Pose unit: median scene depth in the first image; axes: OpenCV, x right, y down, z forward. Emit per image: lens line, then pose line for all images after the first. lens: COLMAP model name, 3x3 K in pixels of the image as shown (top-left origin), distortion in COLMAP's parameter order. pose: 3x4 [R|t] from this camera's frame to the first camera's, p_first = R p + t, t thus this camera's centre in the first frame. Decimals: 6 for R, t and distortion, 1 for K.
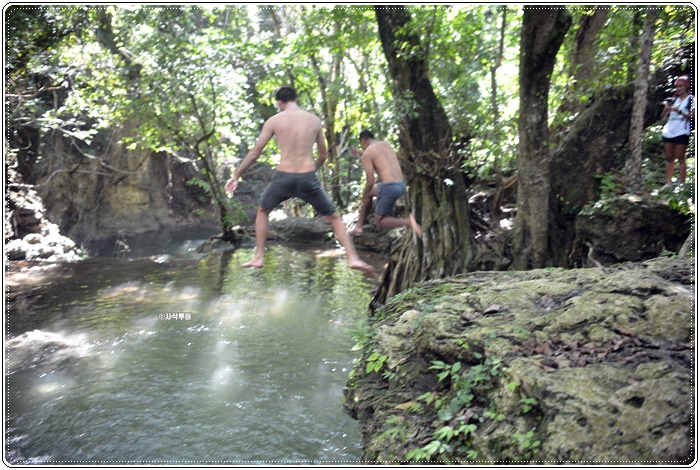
lens RADIAL K [[678.2, 0, 349.4], [0, 678.2, 233.9], [0, 0, 1]] dist [0.000830, 0.013018]
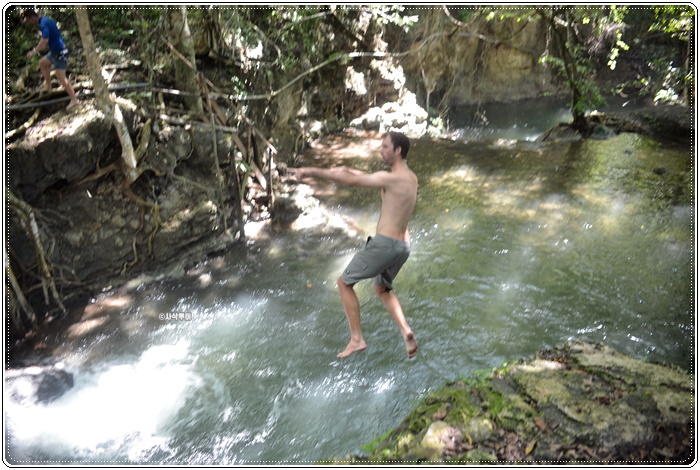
lens RADIAL K [[678.2, 0, 349.4], [0, 678.2, 233.9], [0, 0, 1]] dist [0.000830, 0.013018]
pose [[0.829519, 0.183164, -0.527588, 0.073784], [-0.065608, 0.970107, 0.233639, -0.049017], [0.554611, -0.159194, 0.816740, 0.092039]]
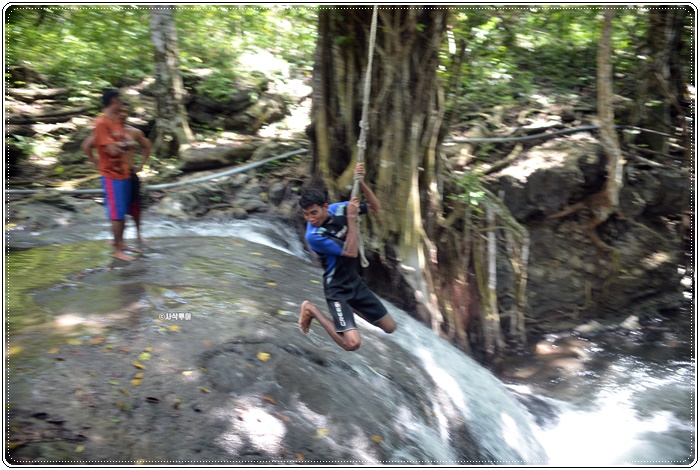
lens RADIAL K [[678.2, 0, 349.4], [0, 678.2, 233.9], [0, 0, 1]] dist [0.000830, 0.013018]
pose [[0.522325, 0.180494, -0.833426, -0.026940], [-0.097813, 0.983573, 0.151710, -0.003618], [0.847118, 0.002278, 0.531399, 0.008558]]
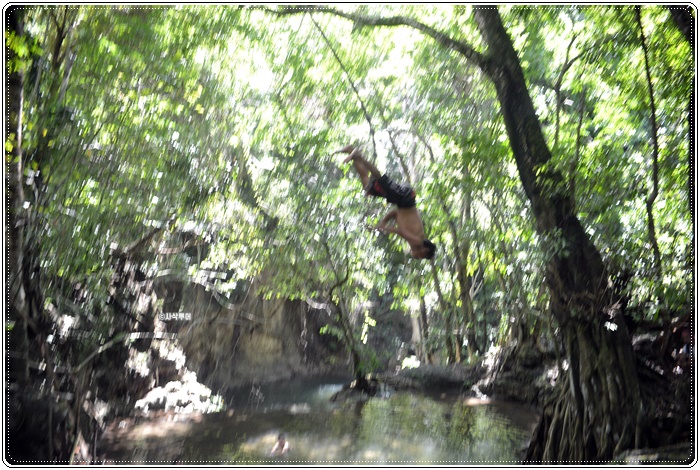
lens RADIAL K [[678.2, 0, 349.4], [0, 678.2, 233.9], [0, 0, 1]] dist [0.000830, 0.013018]
pose [[0.982482, -0.042965, -0.181339, -0.012928], [0.003877, 0.977562, -0.210613, -0.004462], [0.186319, 0.206220, 0.960603, 0.028131]]
